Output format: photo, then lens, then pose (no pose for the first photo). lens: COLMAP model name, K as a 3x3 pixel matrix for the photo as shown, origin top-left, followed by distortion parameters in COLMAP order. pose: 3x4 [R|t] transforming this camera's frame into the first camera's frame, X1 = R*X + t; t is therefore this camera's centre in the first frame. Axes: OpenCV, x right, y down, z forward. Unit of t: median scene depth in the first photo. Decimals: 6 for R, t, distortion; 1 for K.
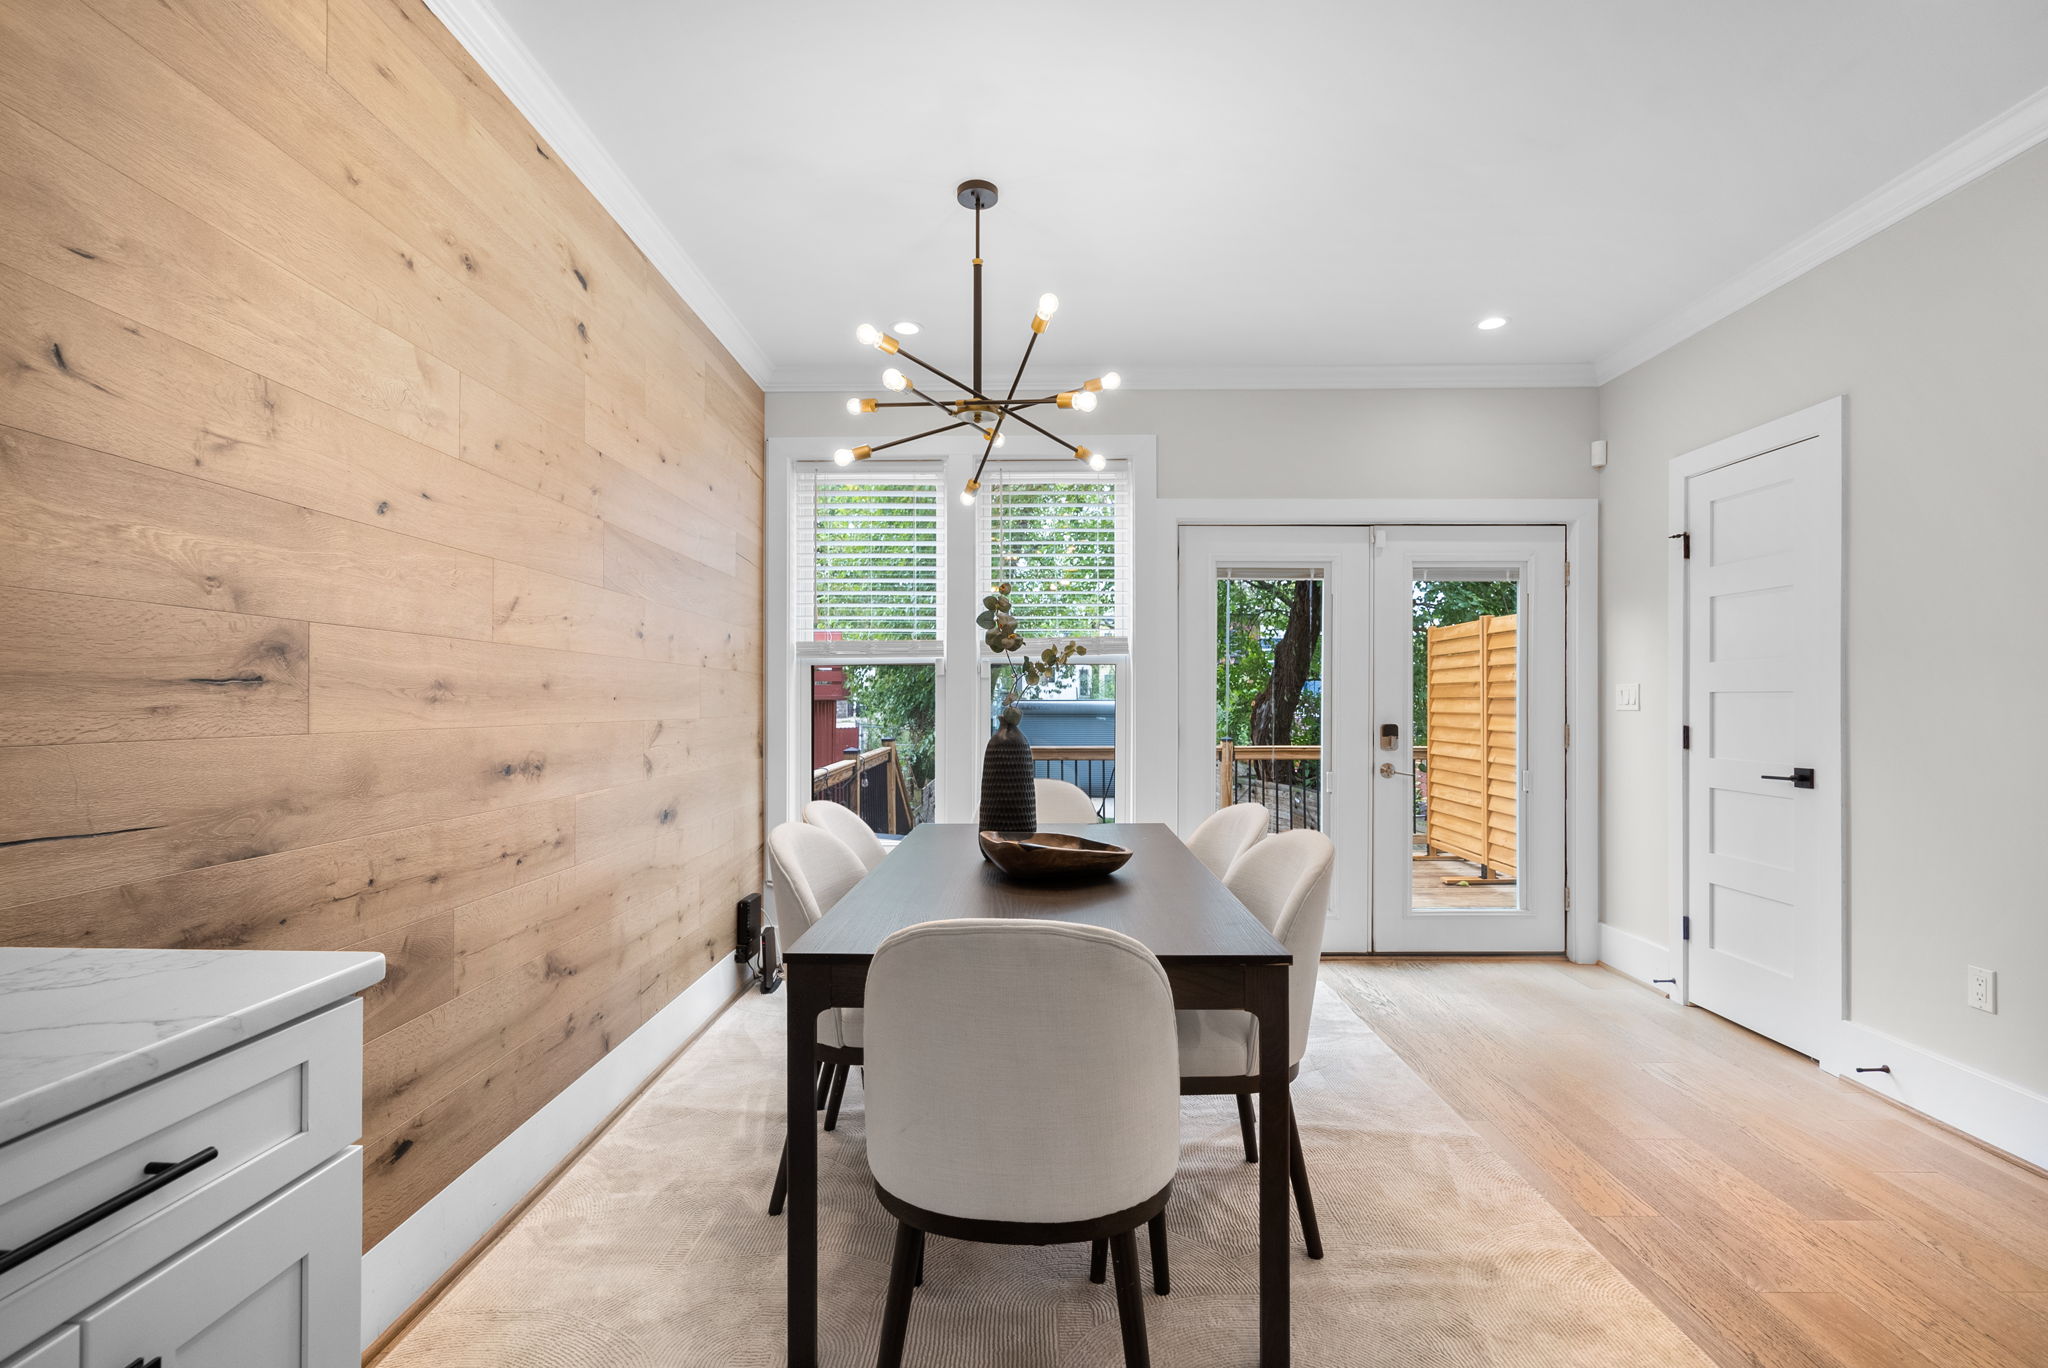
lens RADIAL K [[941.9, 0, 1030.3], [0, 941.9, 694.6], [0, 0, 1]] dist [-0.004054, -0.000433]
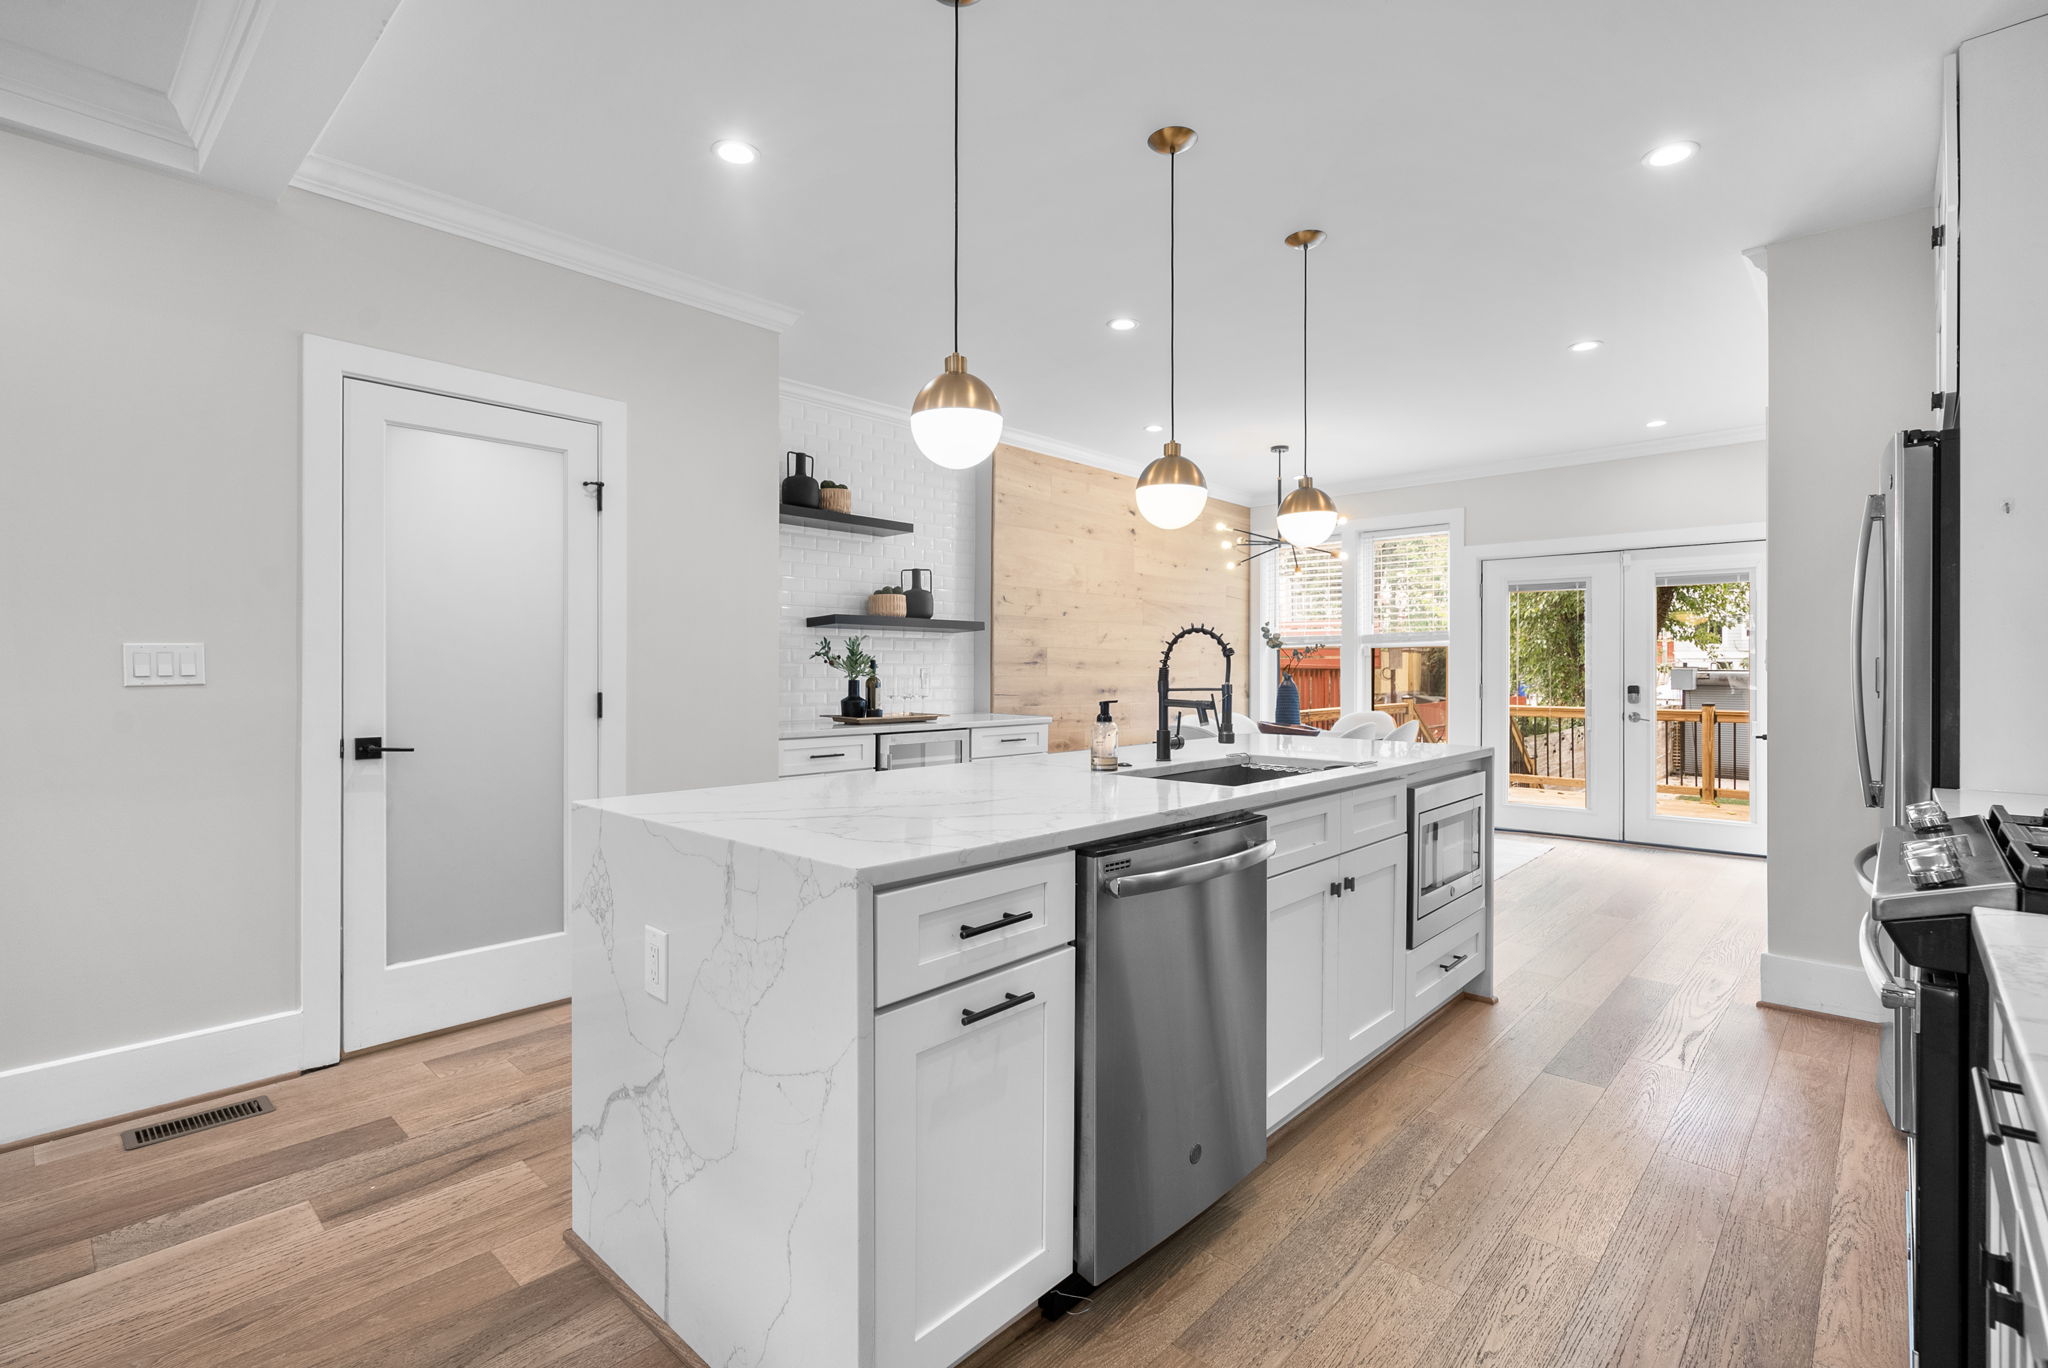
lens RADIAL K [[942.2, 0, 978.8], [0, 942.2, 670.4], [0, 0, 1]] dist [-0.002523, 0.000419]
pose [[0.711172, 0.000323, -0.703018, 1.193524], [0.000722, 0.999999, 0.001191, 0.009062], [0.703017, -0.001355, 0.711171, -1.328022]]
